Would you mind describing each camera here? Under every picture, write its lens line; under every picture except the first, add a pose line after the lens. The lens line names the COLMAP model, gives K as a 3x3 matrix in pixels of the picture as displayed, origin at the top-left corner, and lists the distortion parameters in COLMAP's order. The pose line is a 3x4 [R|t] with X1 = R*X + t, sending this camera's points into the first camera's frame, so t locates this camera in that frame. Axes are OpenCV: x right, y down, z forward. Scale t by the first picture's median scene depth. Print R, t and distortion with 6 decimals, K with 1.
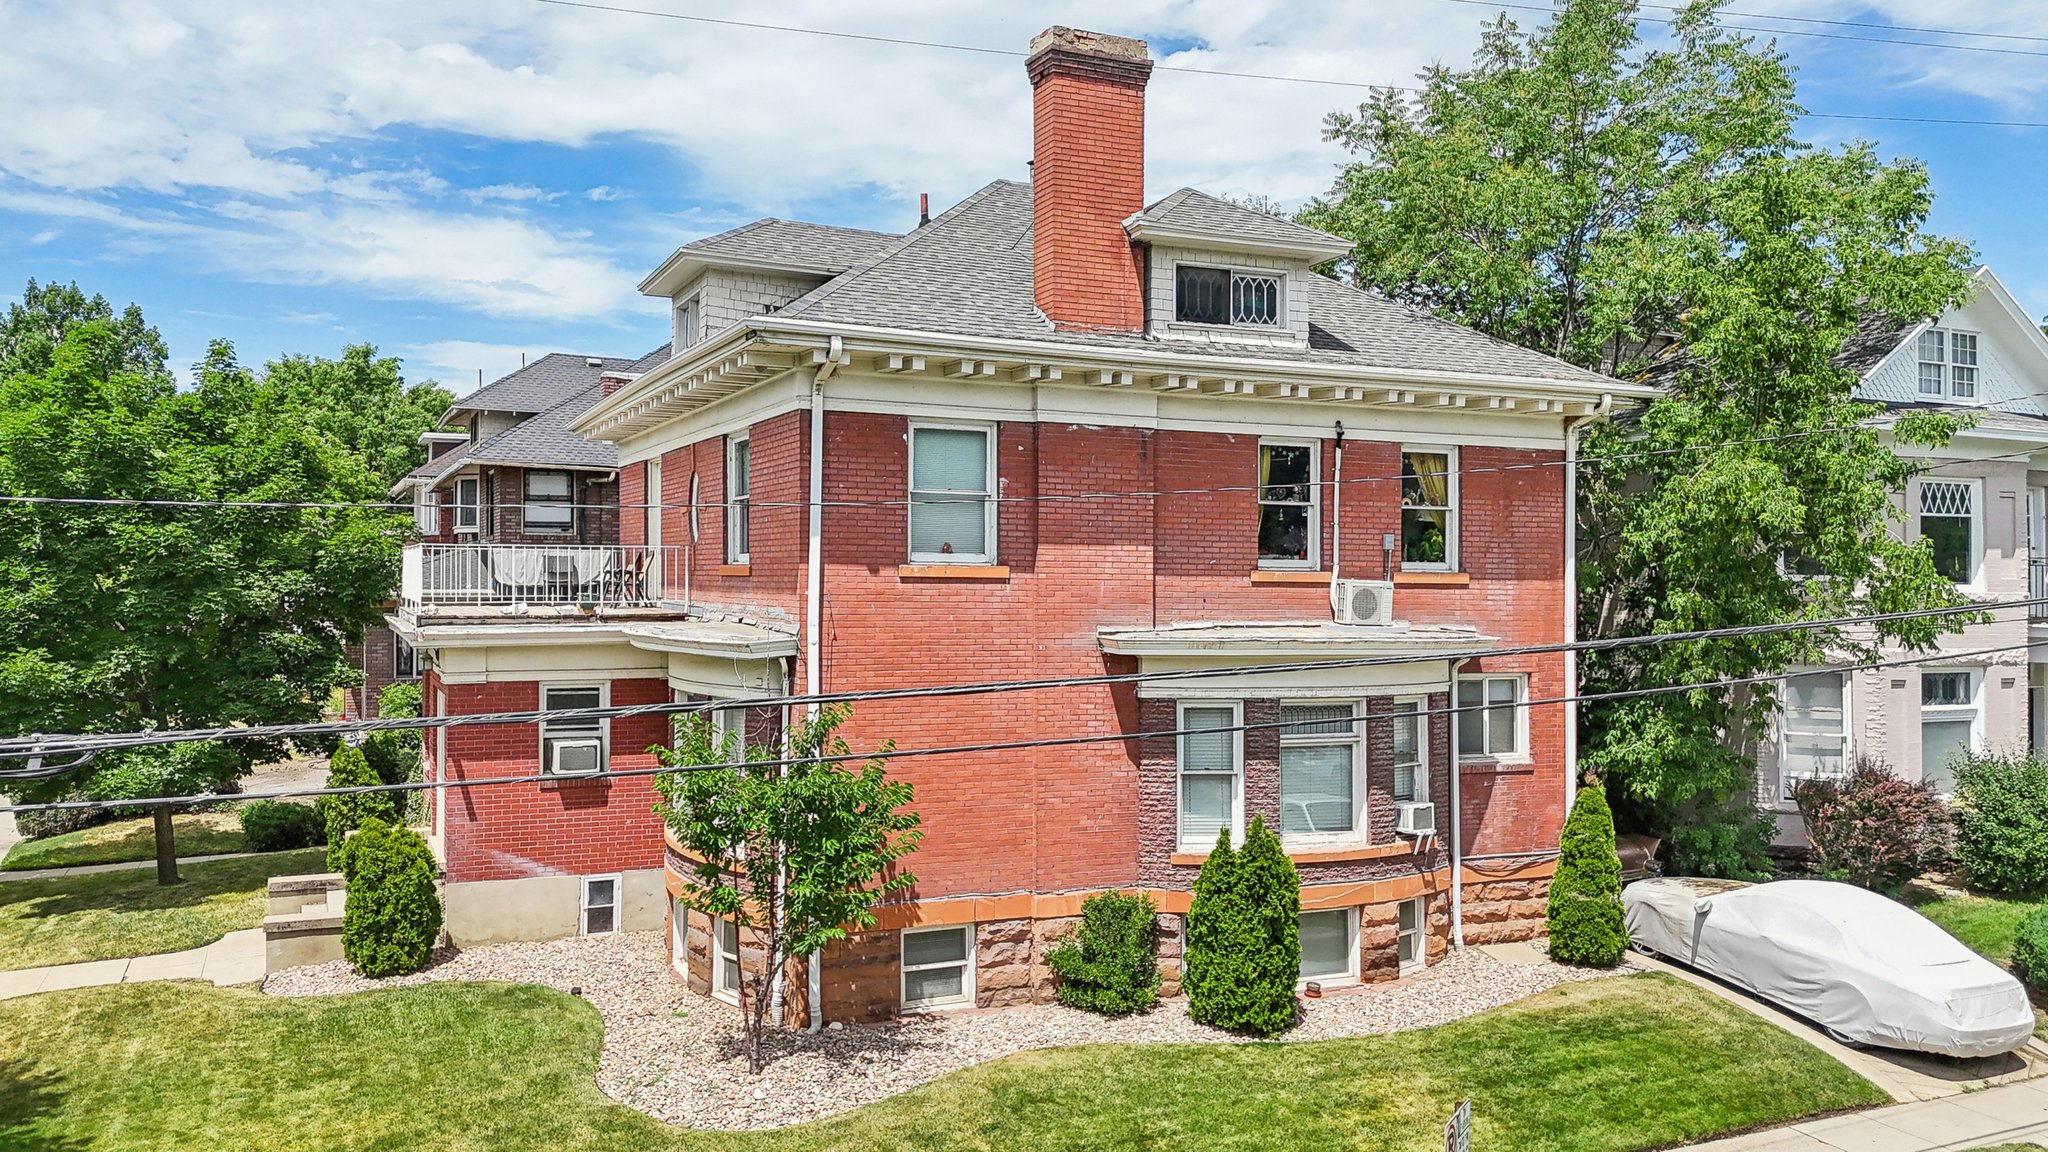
lens RADIAL K [[1552.3, 0, 1024.0], [0, 1552.3, 576.0], [0, 0, 1]] dist [0.021672, 0.009287]
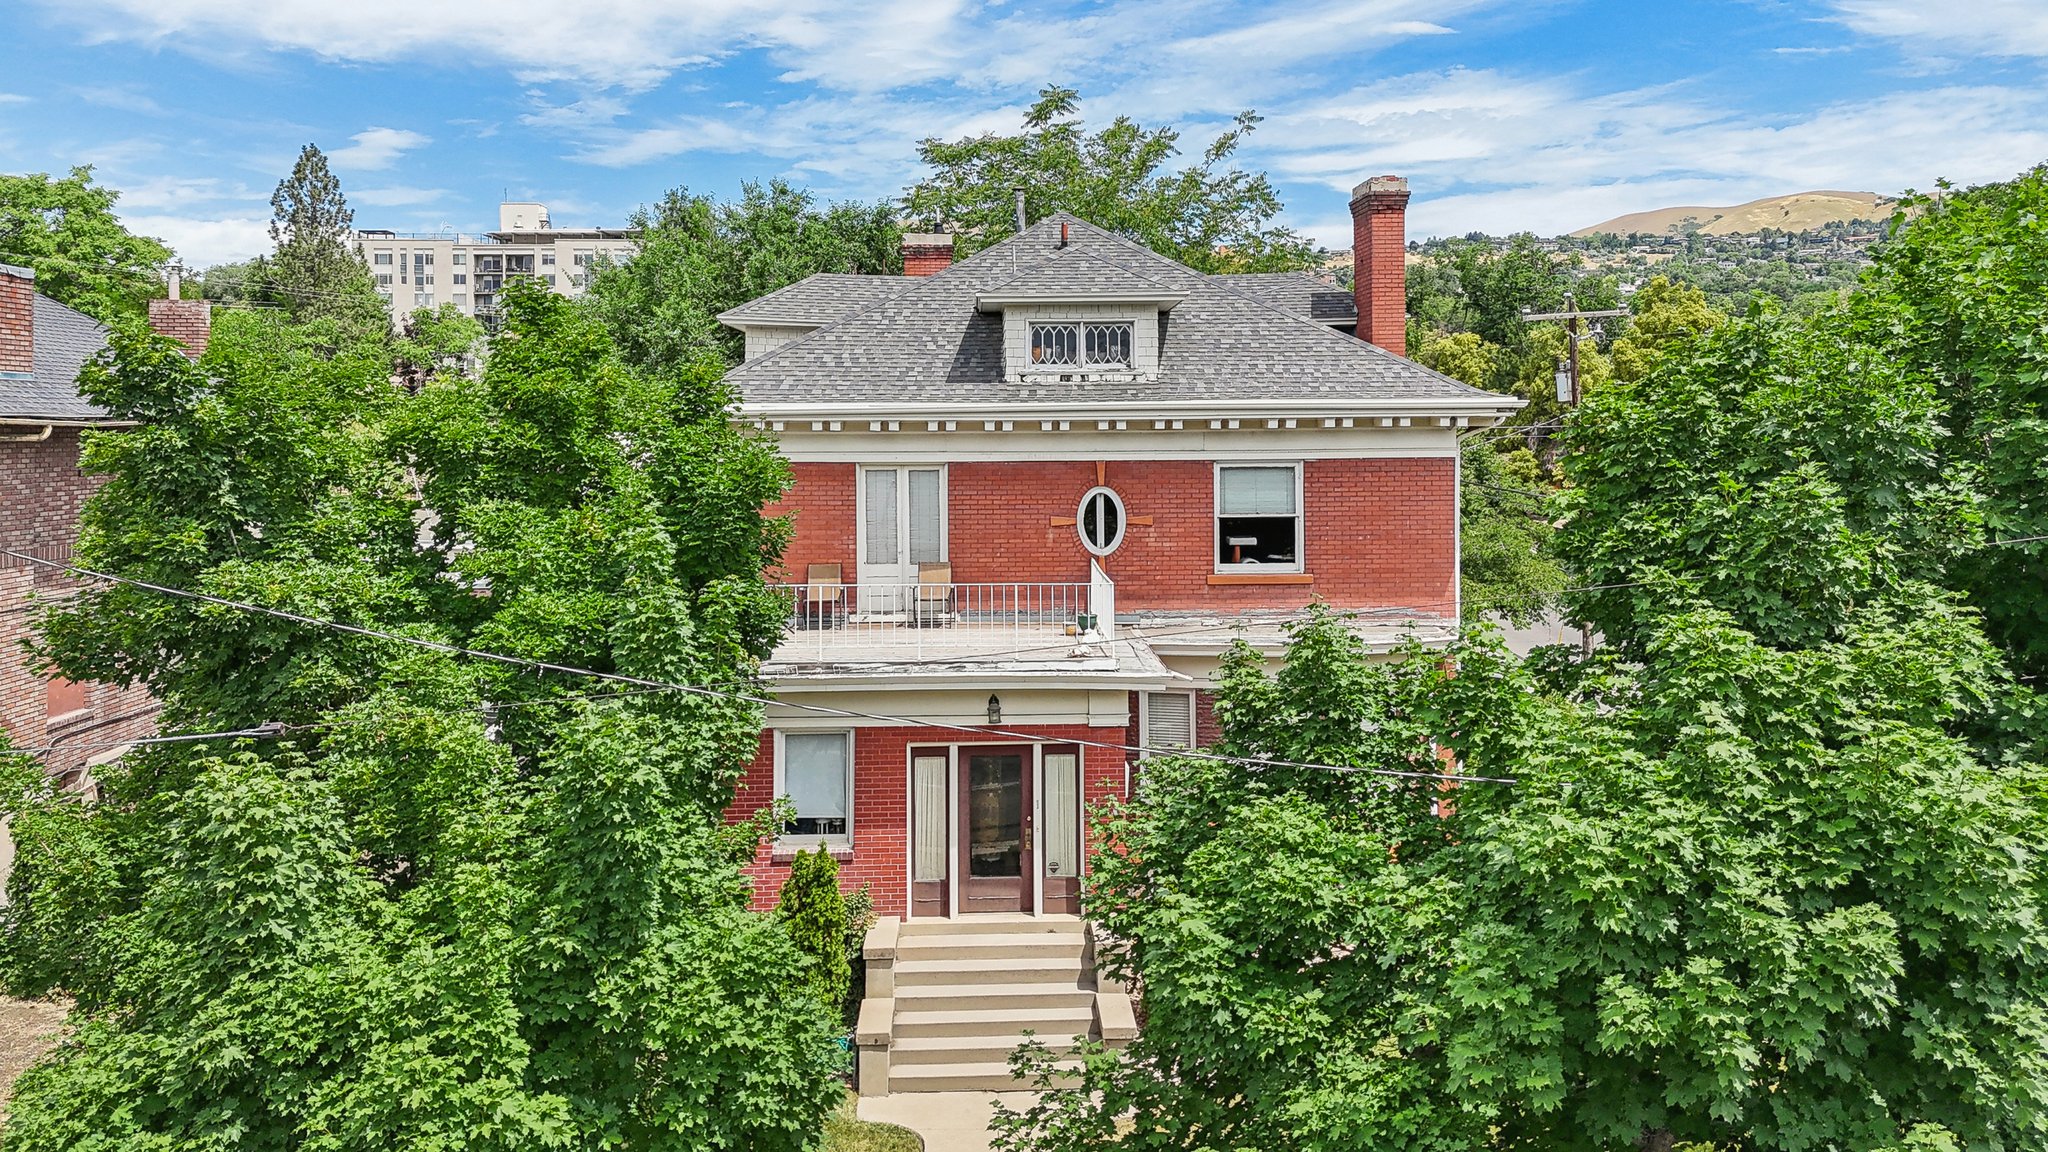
lens RADIAL K [[1575.5, 0, 1025.4], [0, 1575.5, 408.0], [0, 0, 1]] dist [0.059120, -0.049838]
pose [[0.385782, -0.003177, 0.922585, -1.392679], [0.002431, 0.999994, 0.002428, -0.132778], [-0.922587, 0.001306, 0.385787, 0.735914]]
